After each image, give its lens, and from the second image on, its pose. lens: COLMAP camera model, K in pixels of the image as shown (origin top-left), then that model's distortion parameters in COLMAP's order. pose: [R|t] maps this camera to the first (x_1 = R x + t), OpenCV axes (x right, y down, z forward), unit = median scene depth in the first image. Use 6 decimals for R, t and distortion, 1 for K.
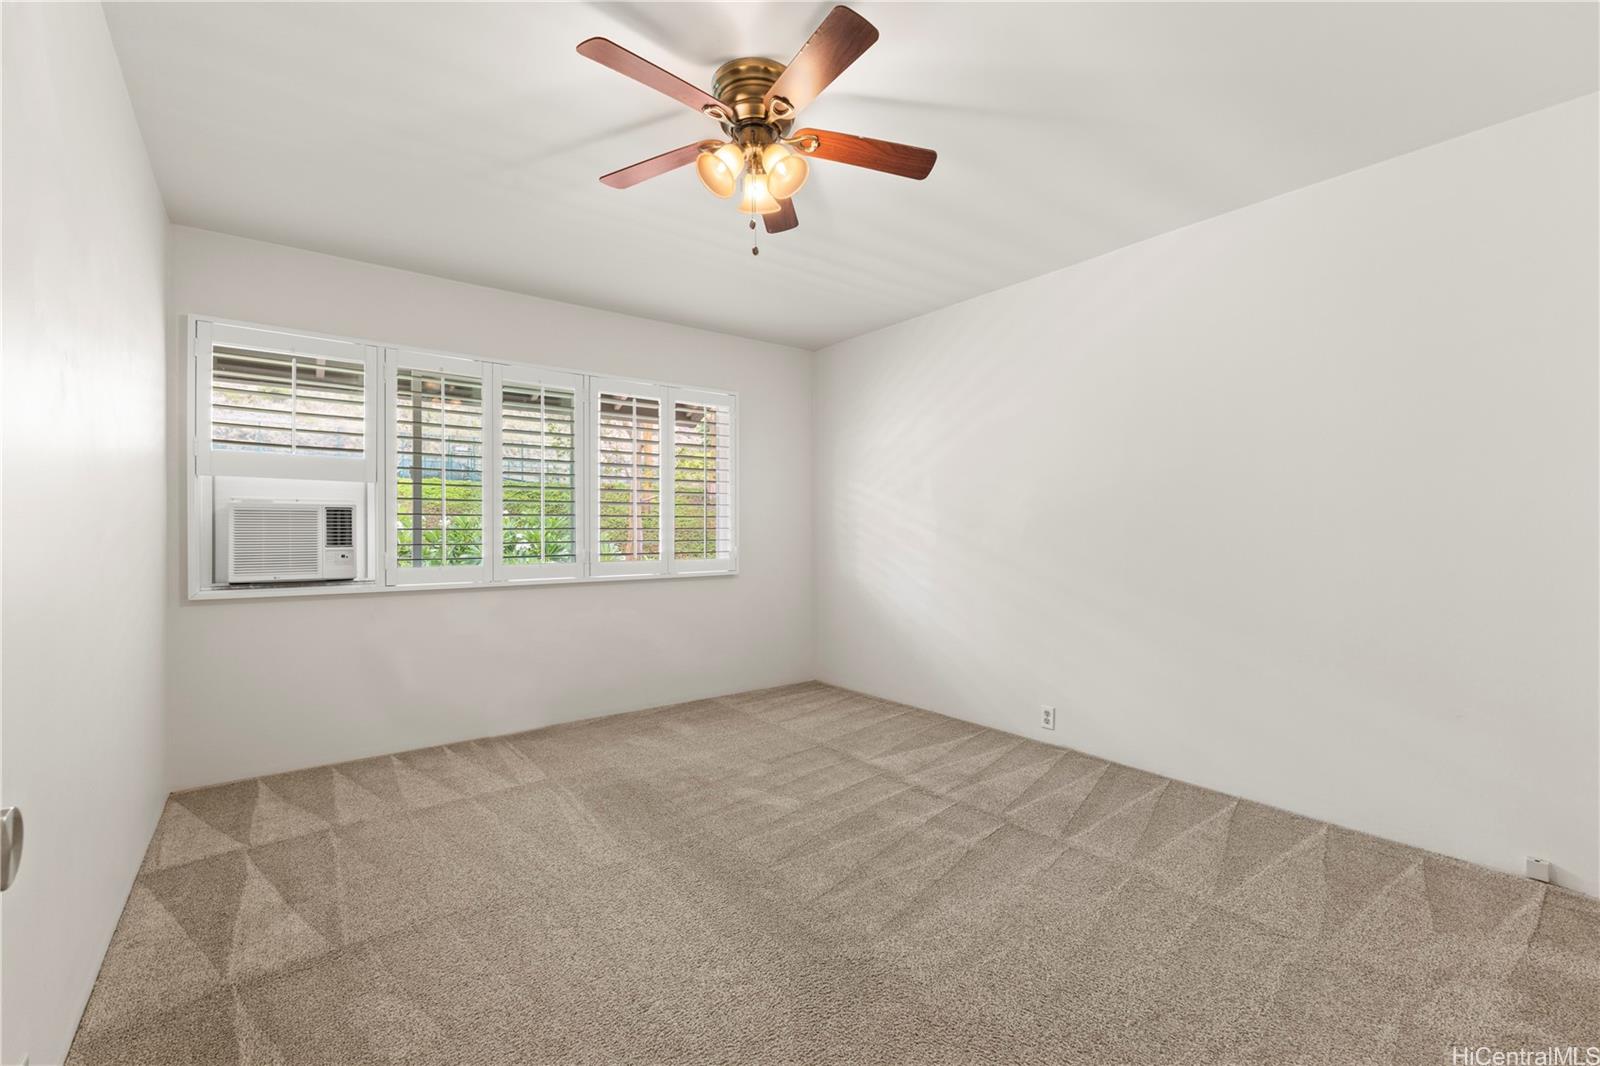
lens RADIAL K [[690.8, 0, 801.6], [0, 690.8, 532.2], [0, 0, 1]] dist [0.001258, 0.000141]
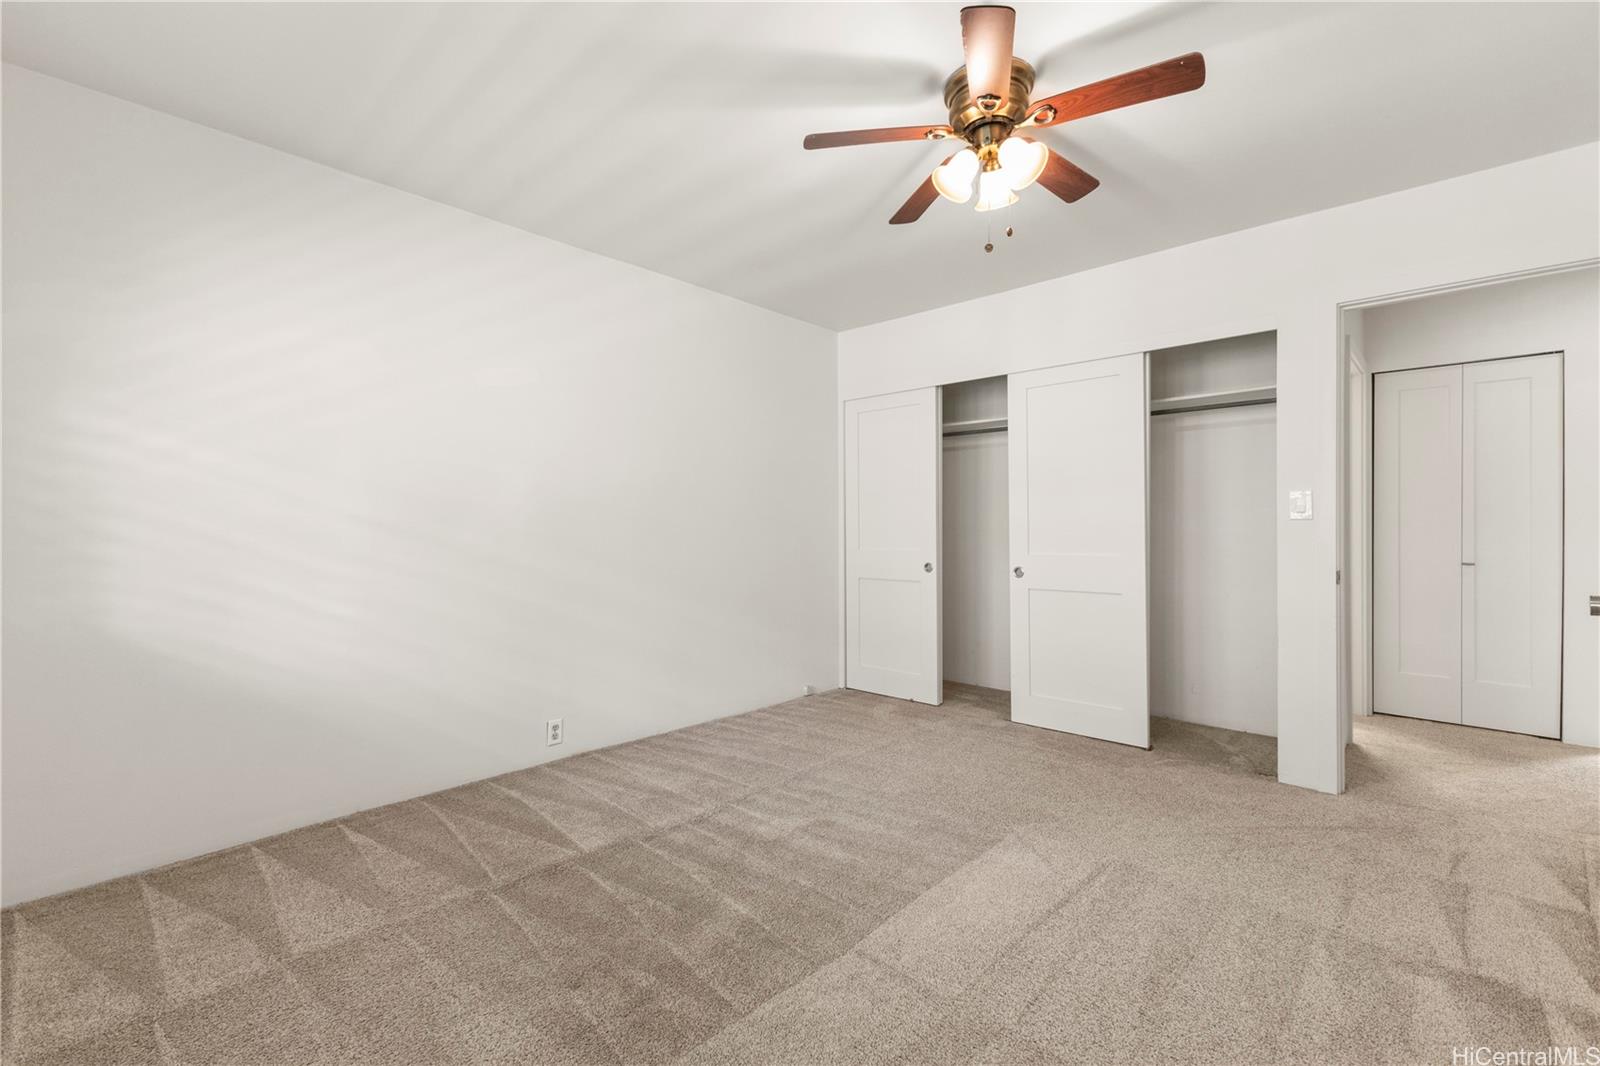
lens RADIAL K [[690.8, 0, 801.6], [0, 690.8, 532.2], [0, 0, 1]] dist [0.001258, 0.000141]
pose [[-0.188762, -0.000547, 0.982023, -0.638185], [-0.003089, 0.999995, -0.000037, 0.006544], [-0.982018, -0.003040, -0.188762, 0.923119]]
